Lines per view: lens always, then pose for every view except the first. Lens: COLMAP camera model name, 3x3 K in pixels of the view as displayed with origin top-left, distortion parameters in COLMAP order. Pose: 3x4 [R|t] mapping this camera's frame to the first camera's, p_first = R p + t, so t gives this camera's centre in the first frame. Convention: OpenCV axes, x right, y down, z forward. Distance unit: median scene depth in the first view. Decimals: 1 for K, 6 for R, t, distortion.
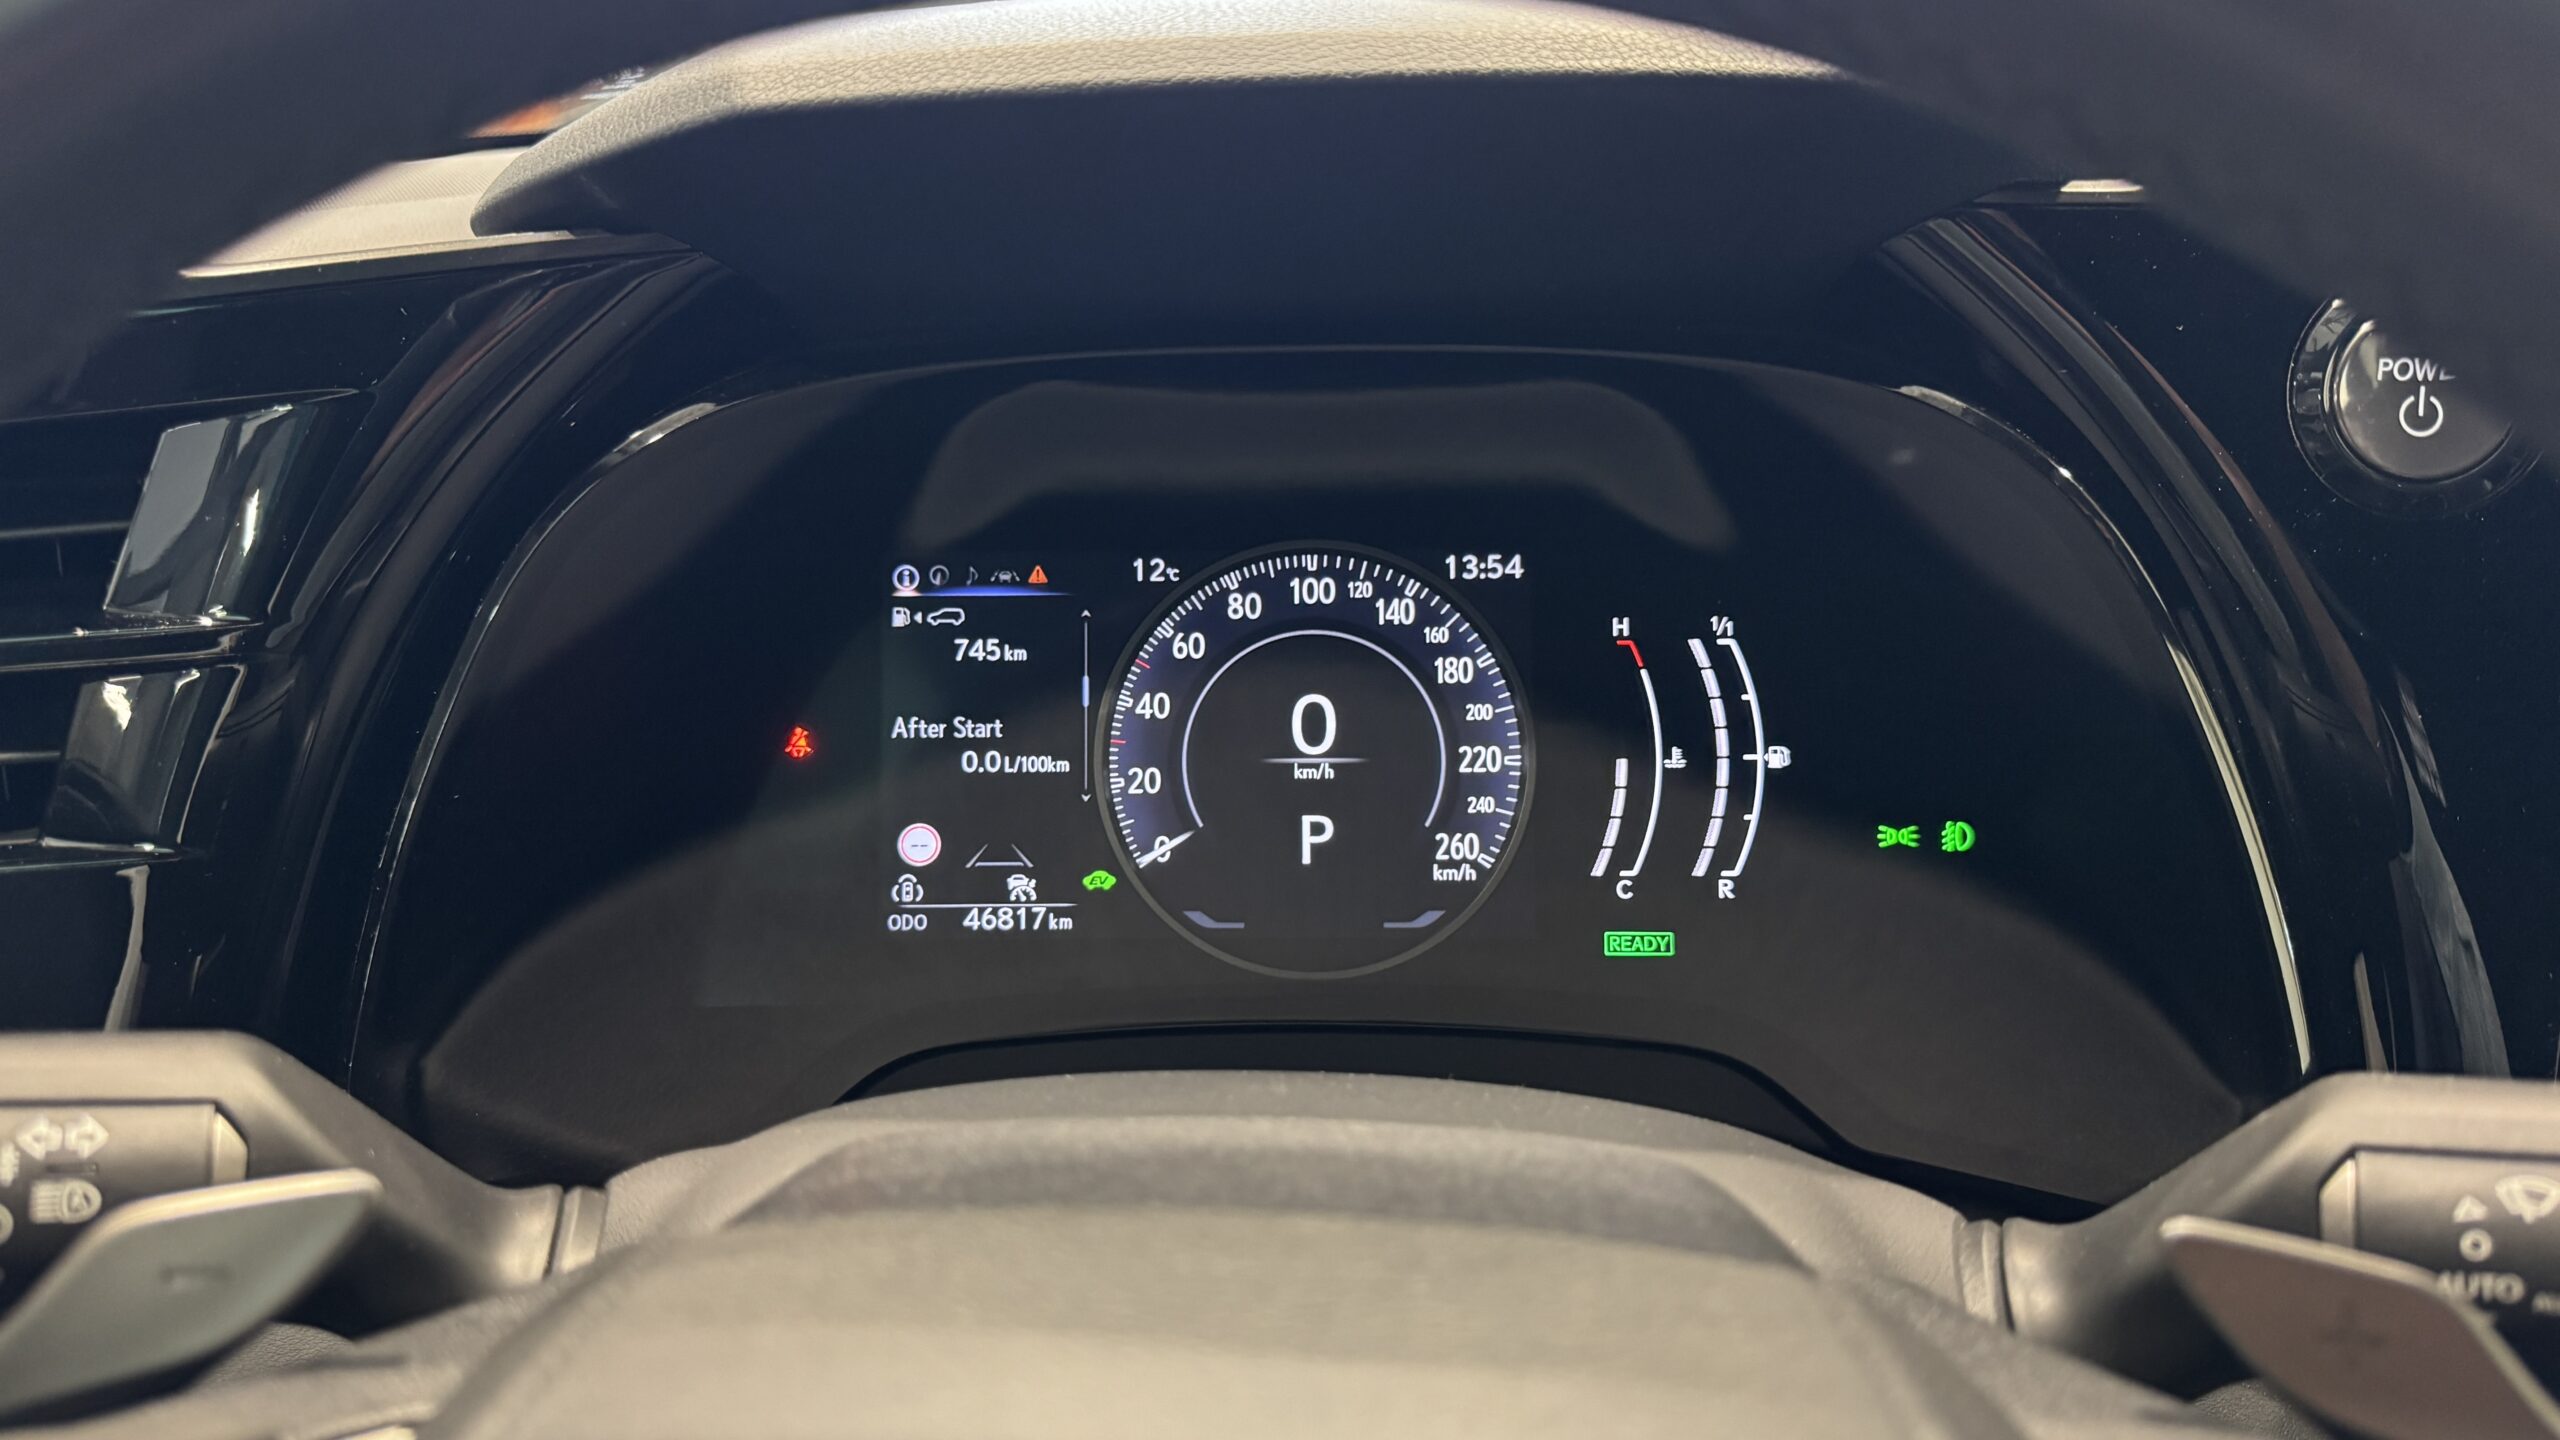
lens RADIAL K [[1879.3, 0, 1280.0], [0, 1879.3, 720.0], [0, 0, 1]] dist [0.116484, -0.211682]
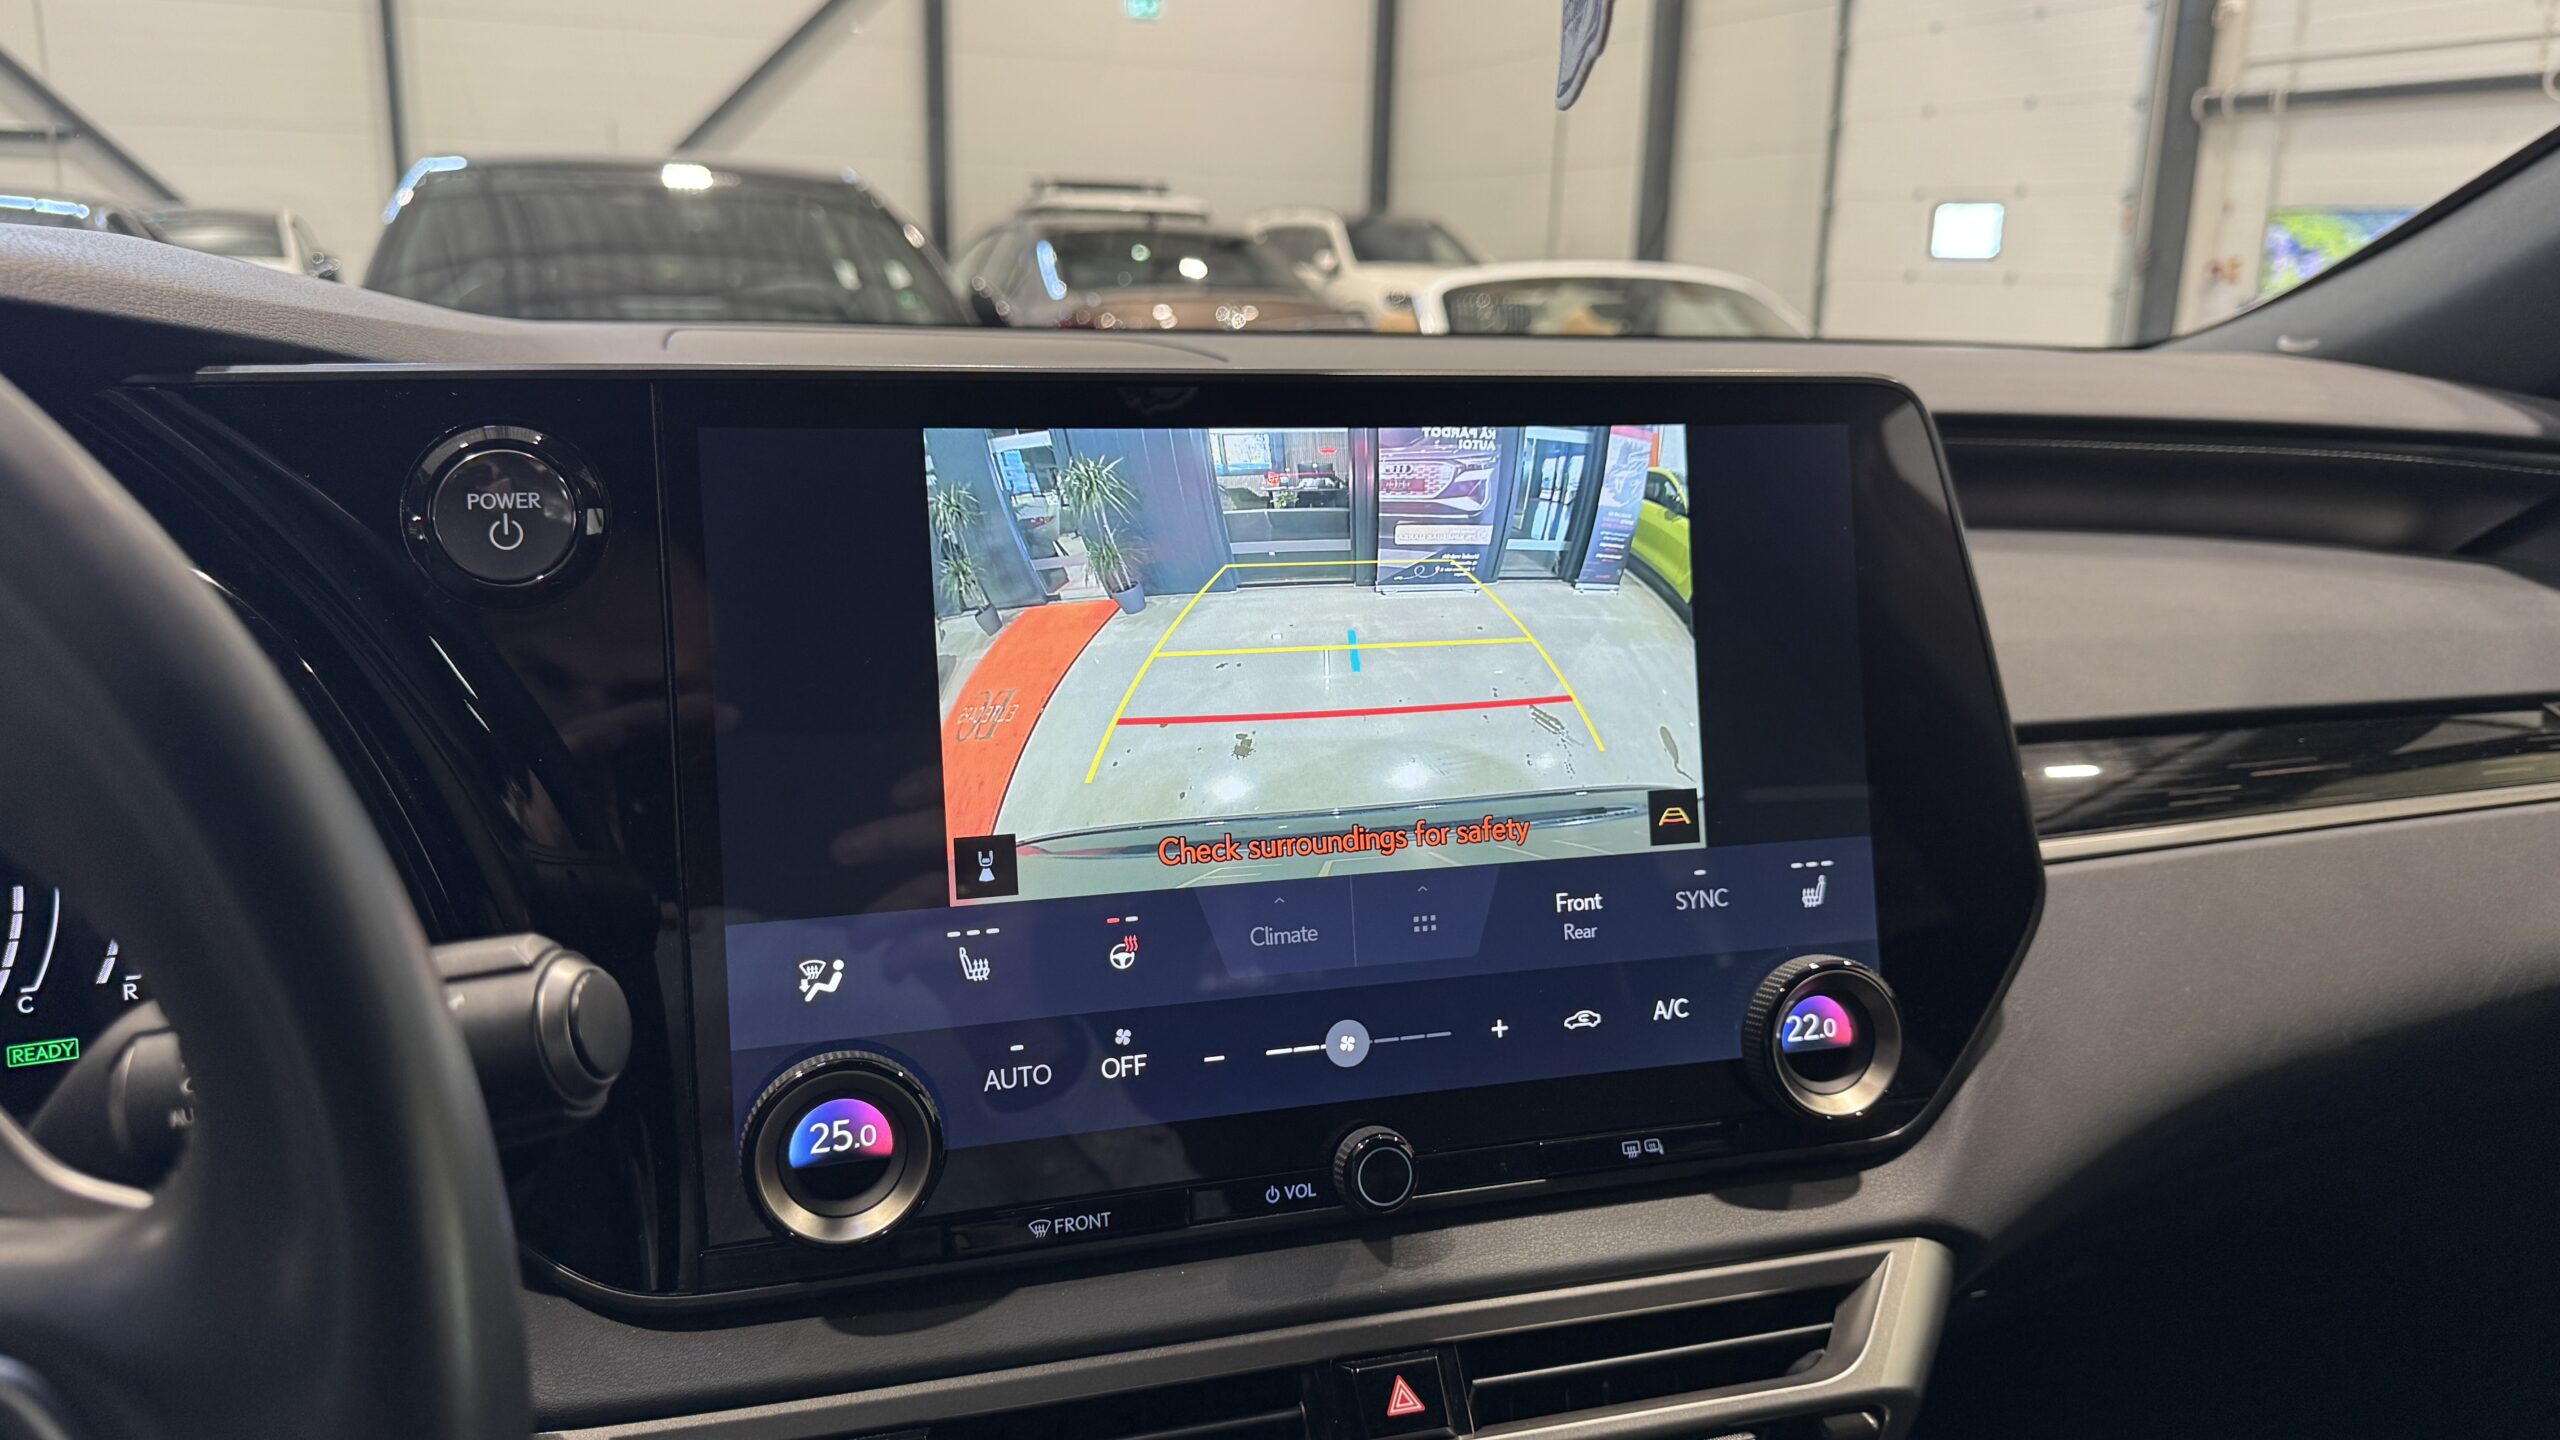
lens RADIAL K [[1837.9, 0, 1280.0], [0, 1837.9, 720.0], [0, 0, 1]] dist [0.082508, -0.135045]
pose [[0.906631, -0.074420, 0.415310, 0.401764], [0.125906, 0.987194, -0.097957, 0.121892], [-0.402702, 0.141101, 0.904390, -0.280108]]
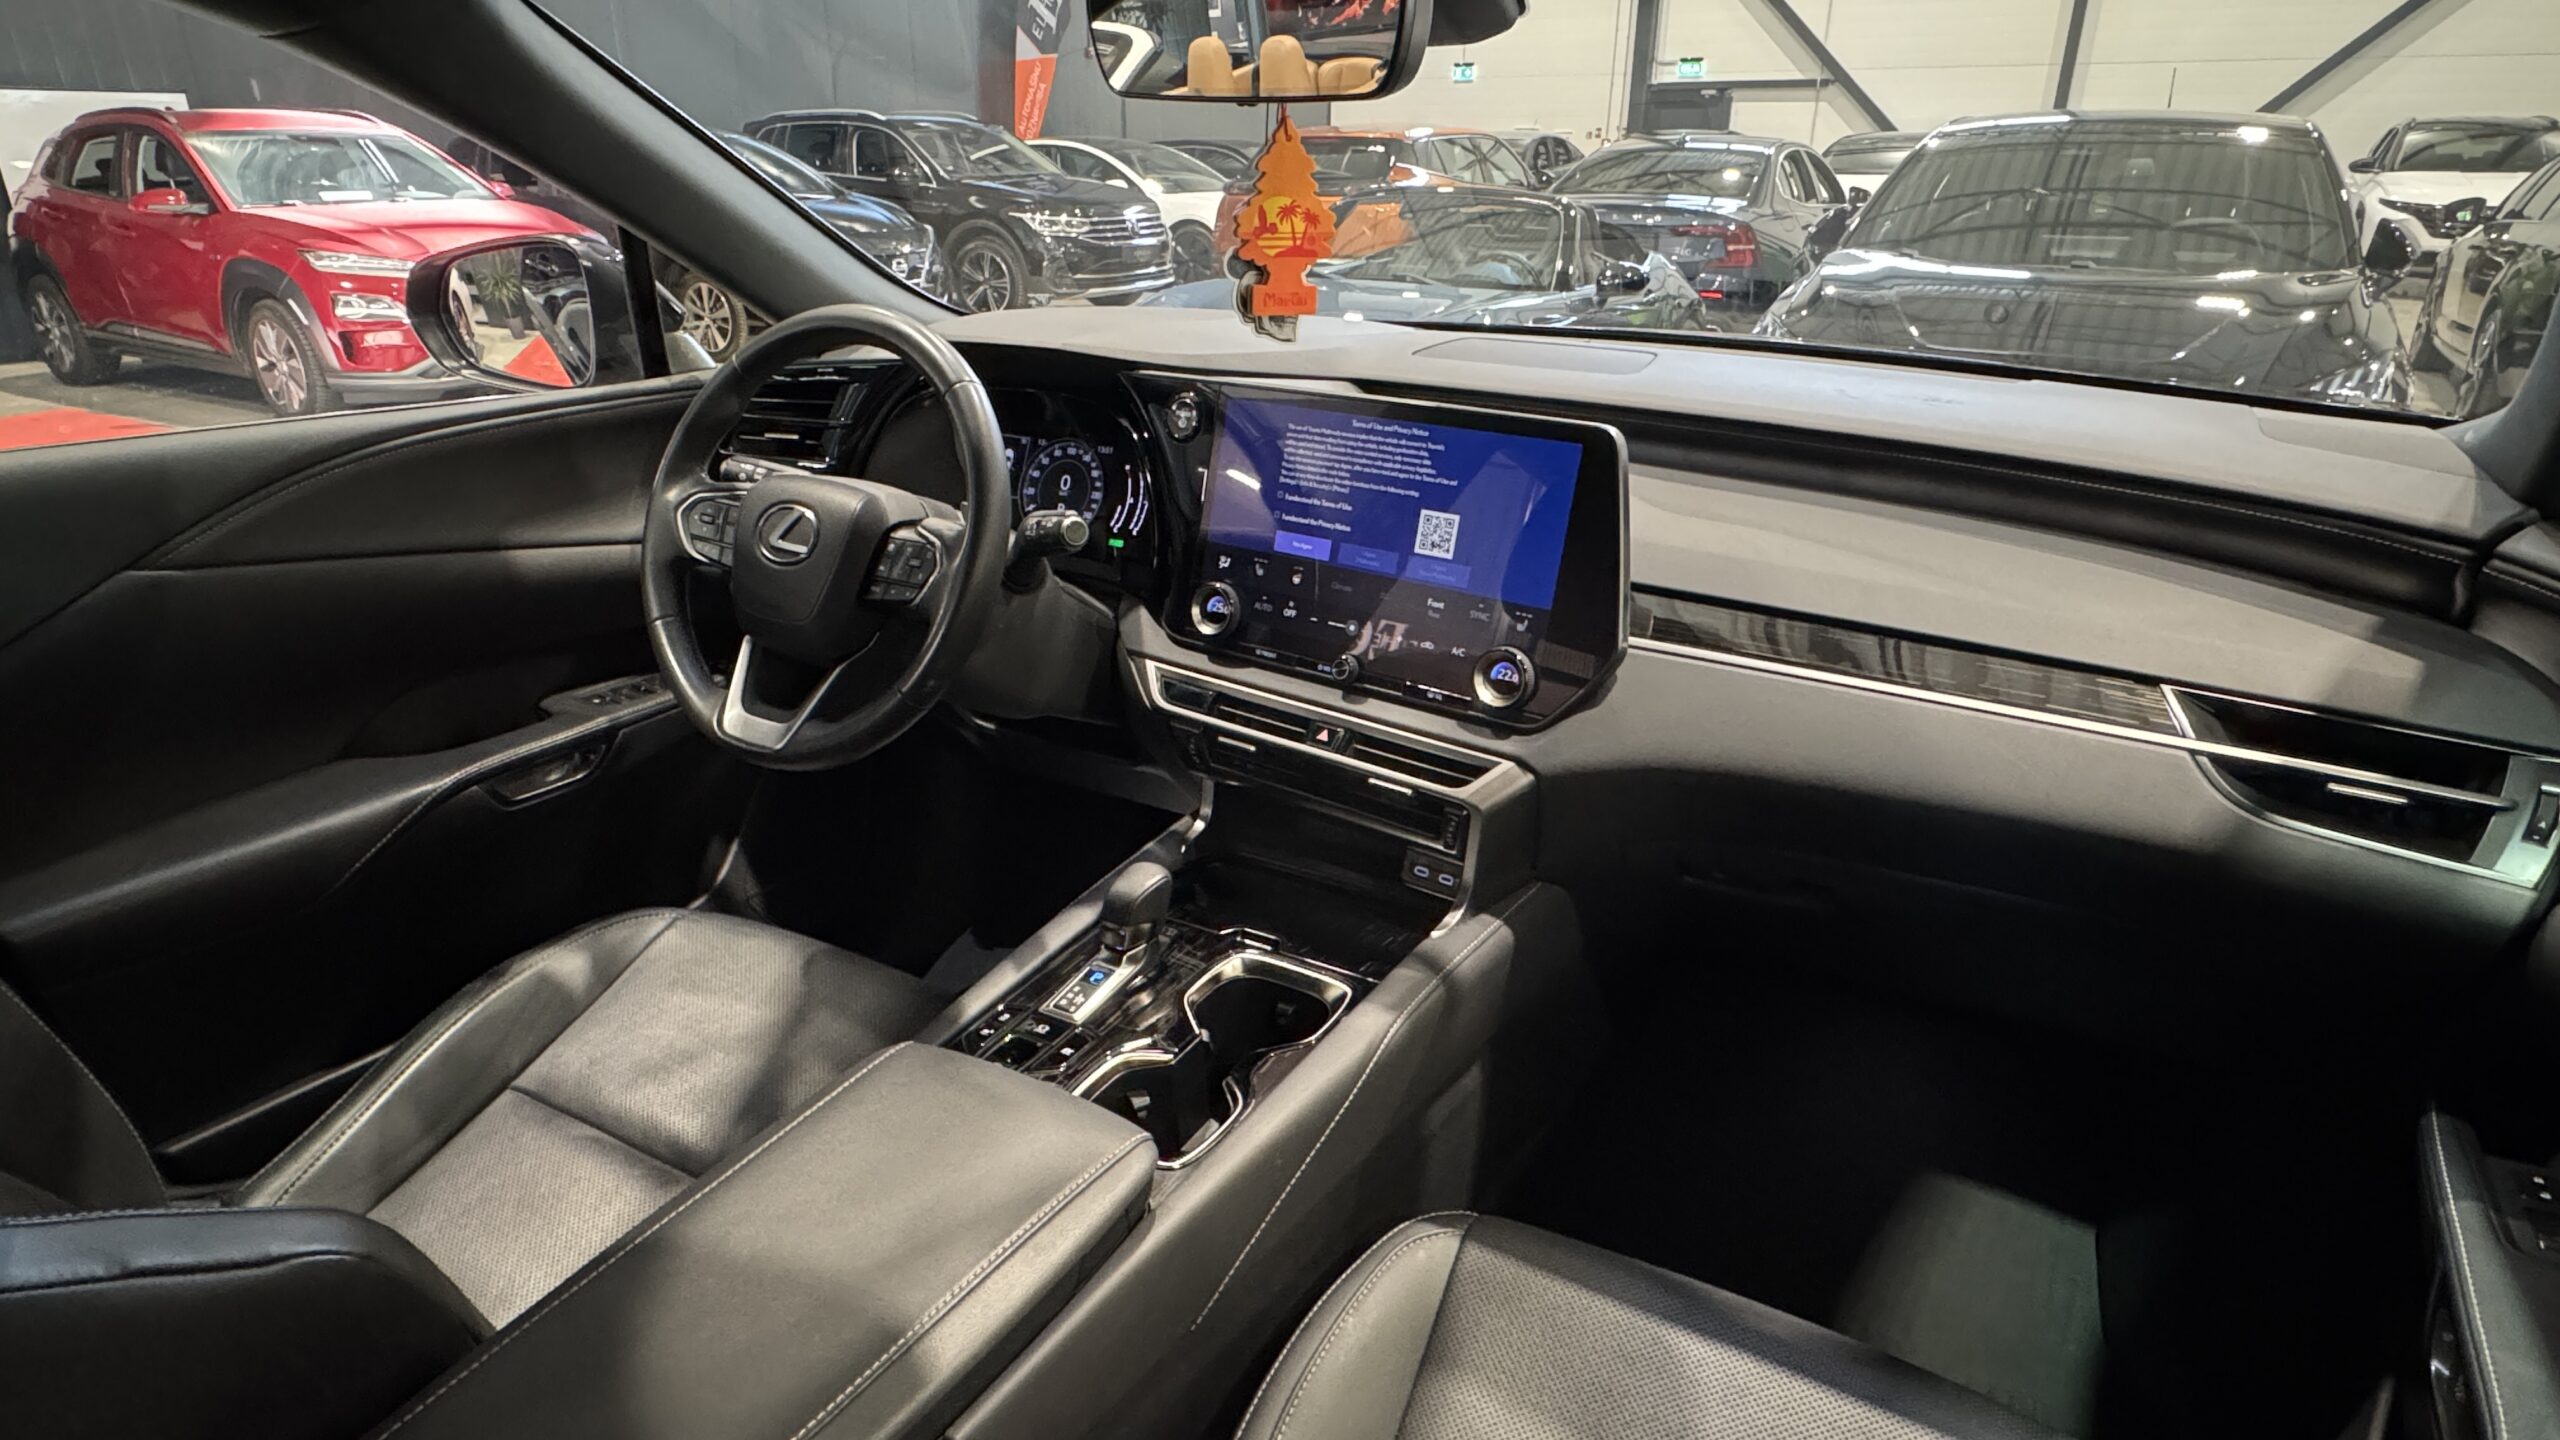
lens RADIAL K [[1395.1, 0, 1273.7], [0, 1395.1, 738.8], [0, 0, 1]] dist [0.000362, -0.001200]
pose [[0.882575, 0.196643, -0.427075, 1.866499], [-0.181148, 0.980431, 0.077080, 0.238355], [0.433875, 0.009335, 0.900925, -1.590425]]
